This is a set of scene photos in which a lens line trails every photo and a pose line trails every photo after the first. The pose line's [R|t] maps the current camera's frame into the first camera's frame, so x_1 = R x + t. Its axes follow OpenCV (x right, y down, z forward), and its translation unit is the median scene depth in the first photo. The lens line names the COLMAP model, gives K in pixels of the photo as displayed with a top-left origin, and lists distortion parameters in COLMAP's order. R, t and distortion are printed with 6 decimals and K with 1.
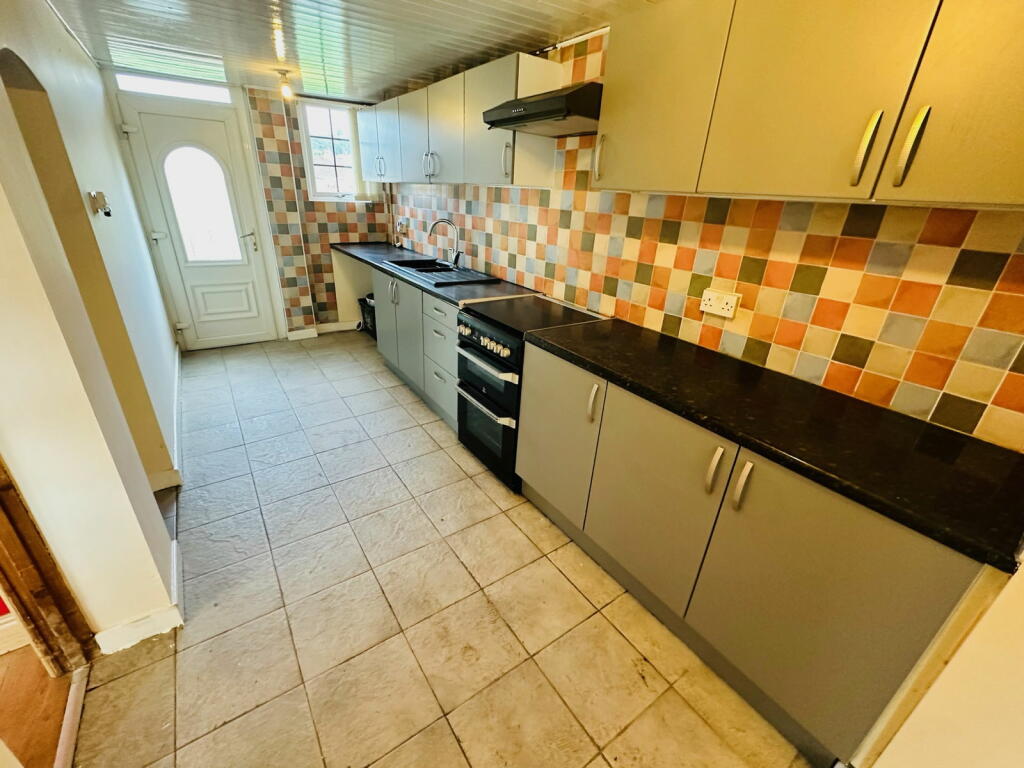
lens RADIAL K [[417.0, 0, 505.8], [0, 417.0, 410.4], [0, 0, 1]] dist [-0.000950, 0.000182]
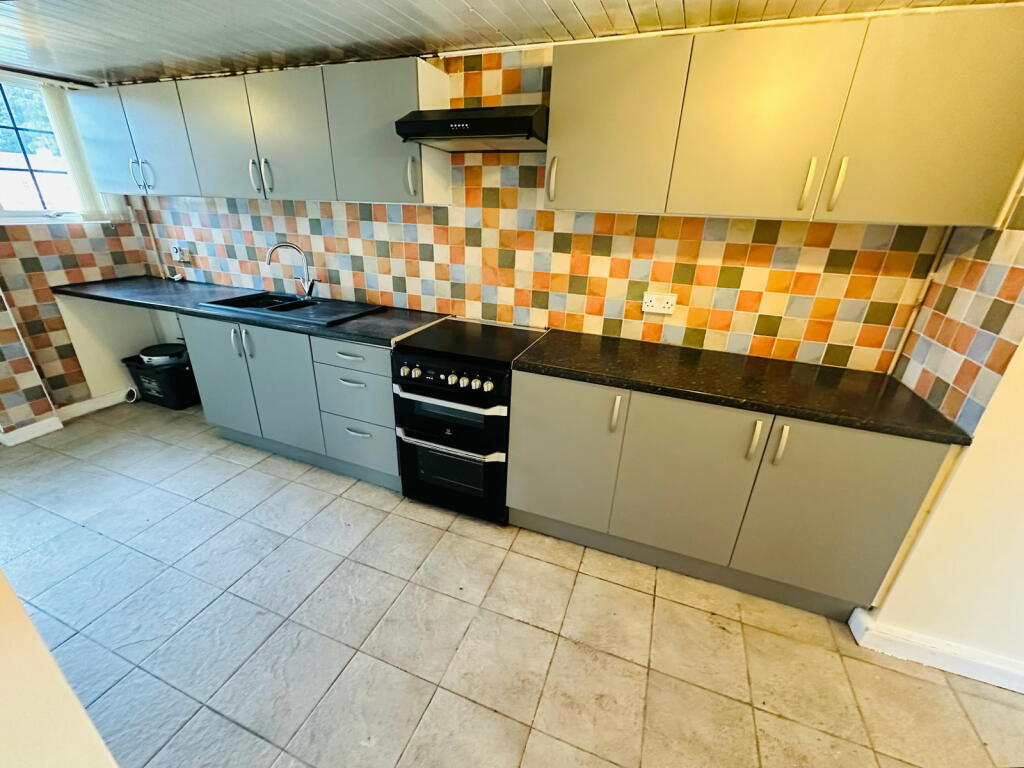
lens RADIAL K [[417.0, 0, 505.8], [0, 417.0, 410.4], [0, 0, 1]] dist [-0.000950, 0.000182]
pose [[0.826952, -0.266813, 0.494935, -0.411772], [0.267737, 0.960897, 0.070663, -0.133322], [-0.494435, 0.074078, 0.866052, 0.173888]]
